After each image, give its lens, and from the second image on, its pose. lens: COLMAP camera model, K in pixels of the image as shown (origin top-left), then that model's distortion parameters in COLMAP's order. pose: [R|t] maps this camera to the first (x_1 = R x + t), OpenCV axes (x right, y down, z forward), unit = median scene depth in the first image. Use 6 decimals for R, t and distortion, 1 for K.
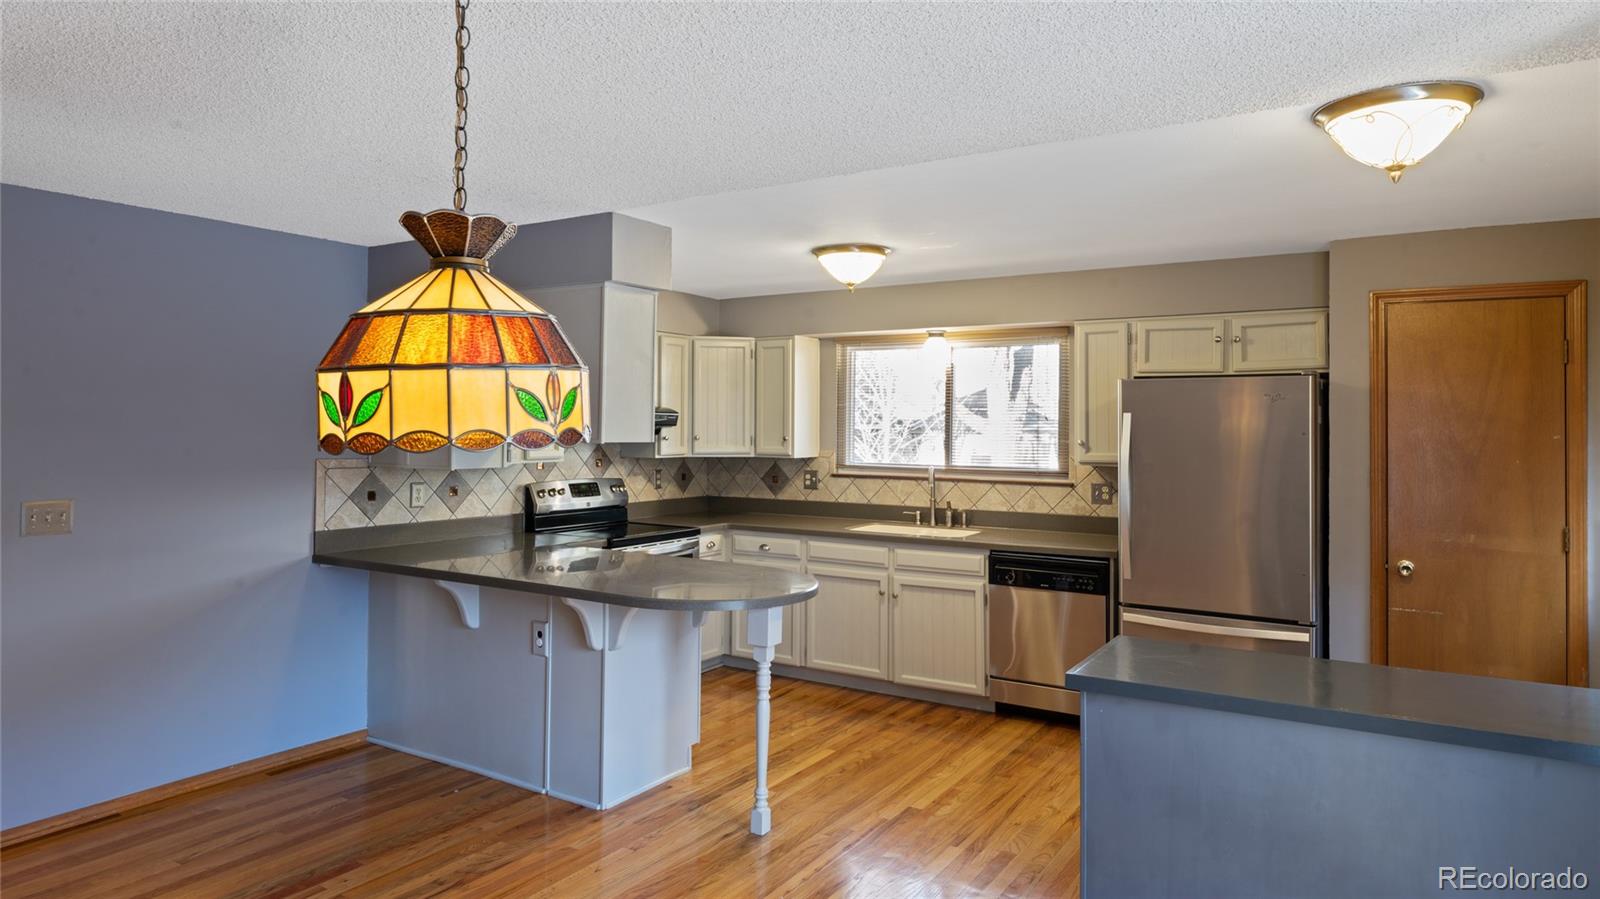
lens RADIAL K [[986.6, 0, 808.5], [0, 986.6, 415.6], [0, 0, 1]] dist [0.005271, -0.007222]
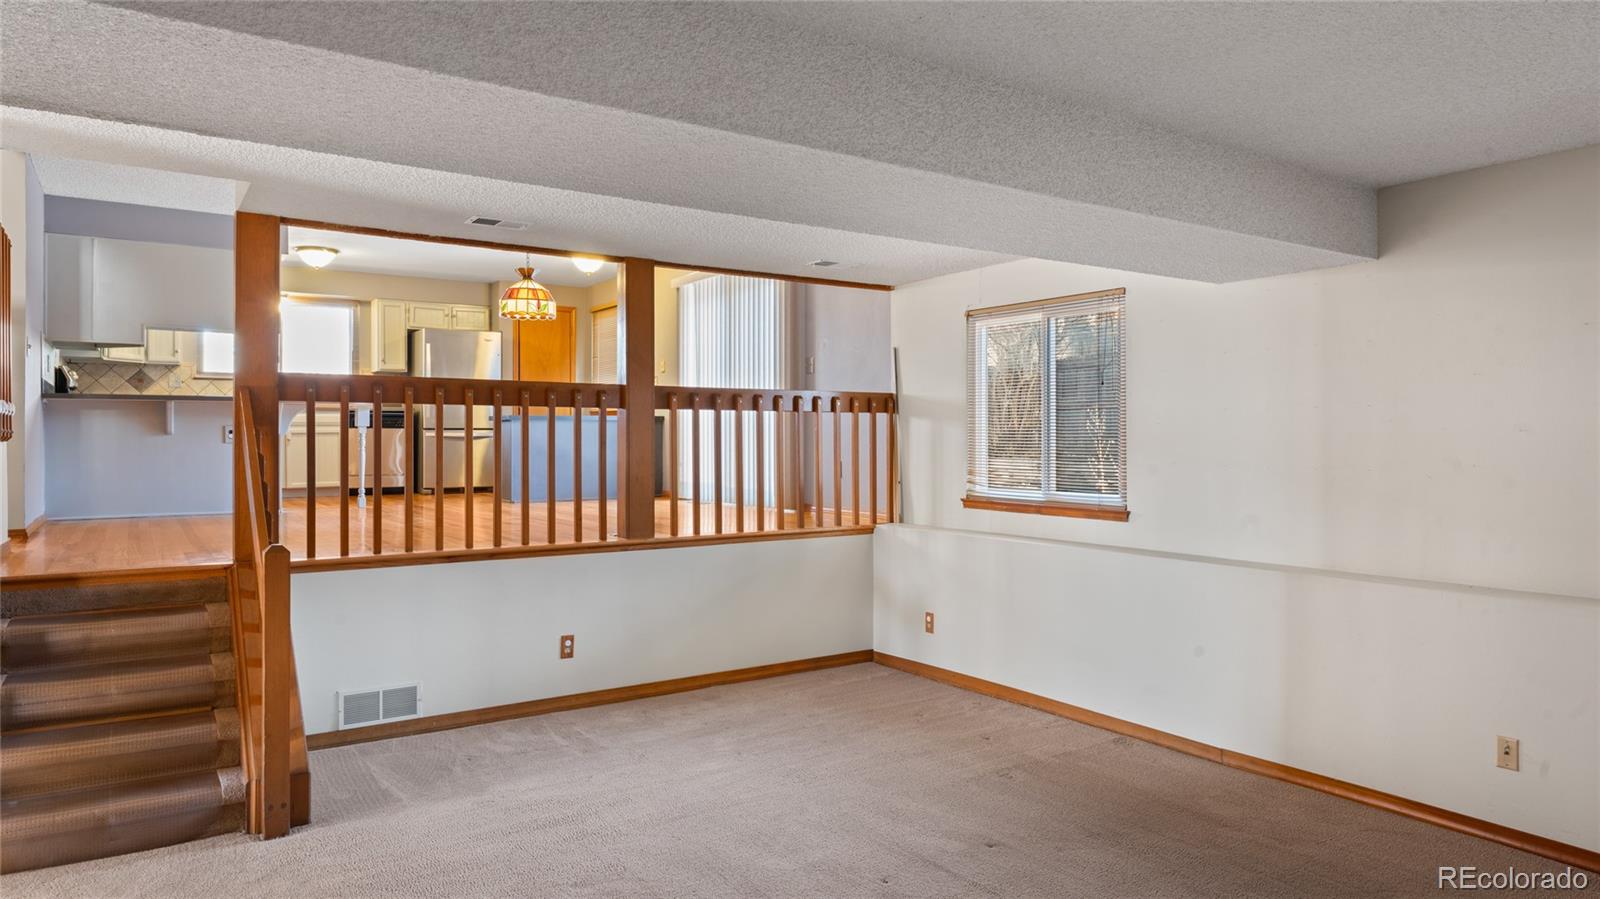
lens RADIAL K [[986.6, 0, 793.3], [0, 986.6, 439.4], [0, 0, 1]] dist [0.005271, -0.007222]
pose [[0.417314, -0.011969, 0.908683, -1.160329], [-0.004608, 0.999873, 0.015287, 0.149924], [-0.908751, -0.010567, 0.417206, -0.586025]]
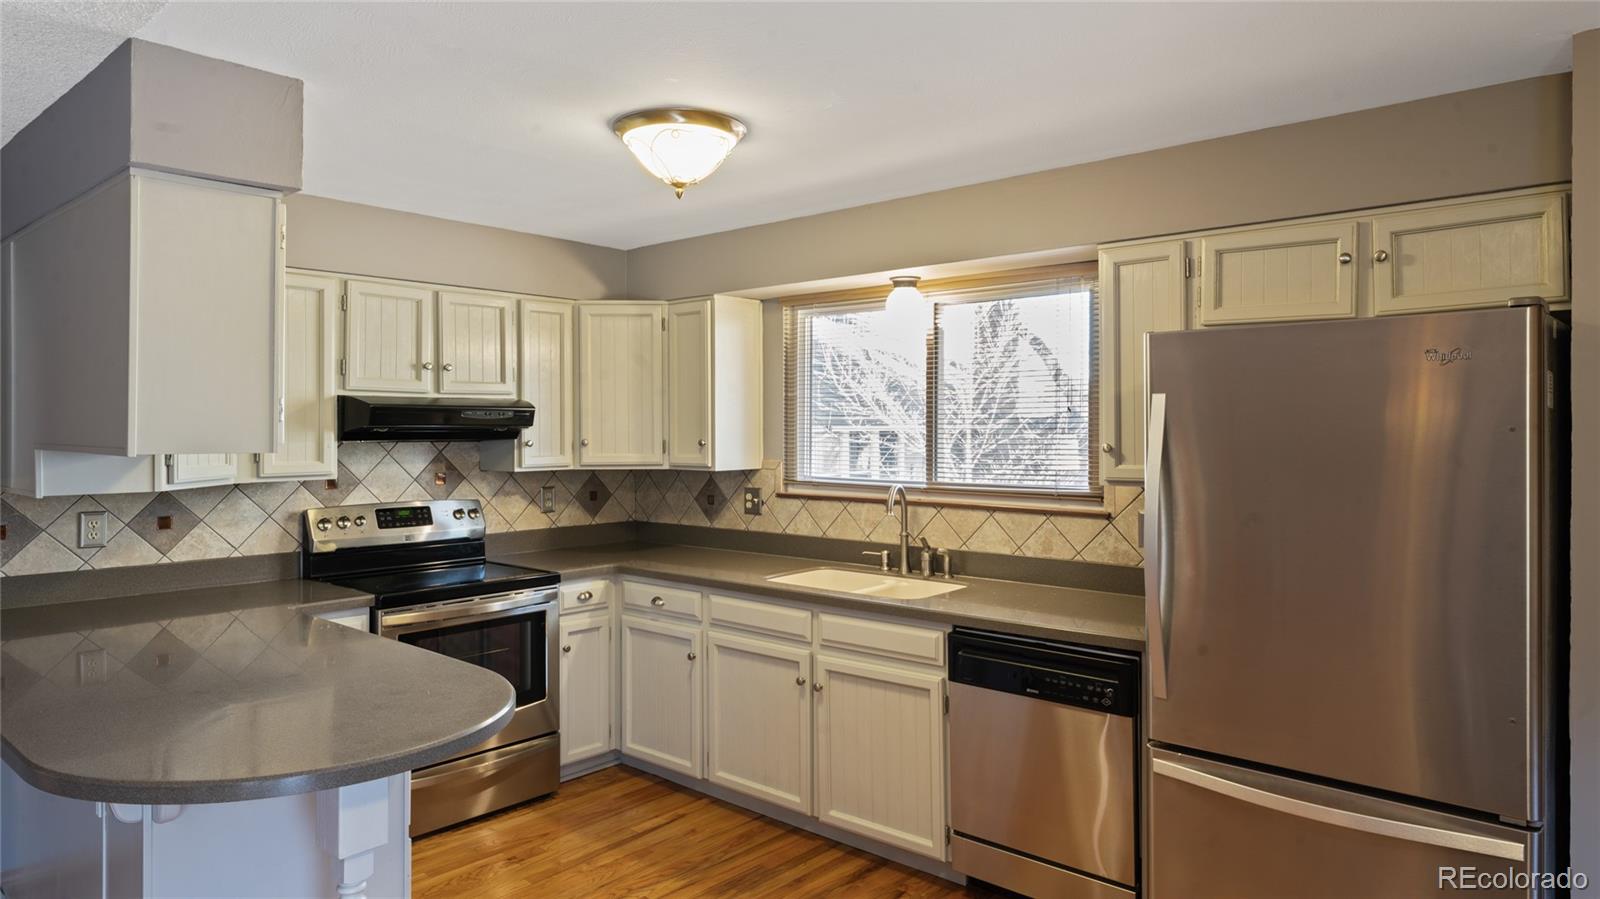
lens RADIAL K [[986.6, 0, 815.1], [0, 986.6, 435.5], [0, 0, 1]] dist [0.005271, -0.007222]
pose [[0.987266, -0.006776, -0.158932, 0.188738], [0.009581, 0.999811, 0.016893, 0.007770], [0.158788, -0.018201, 0.987145, 0.367640]]
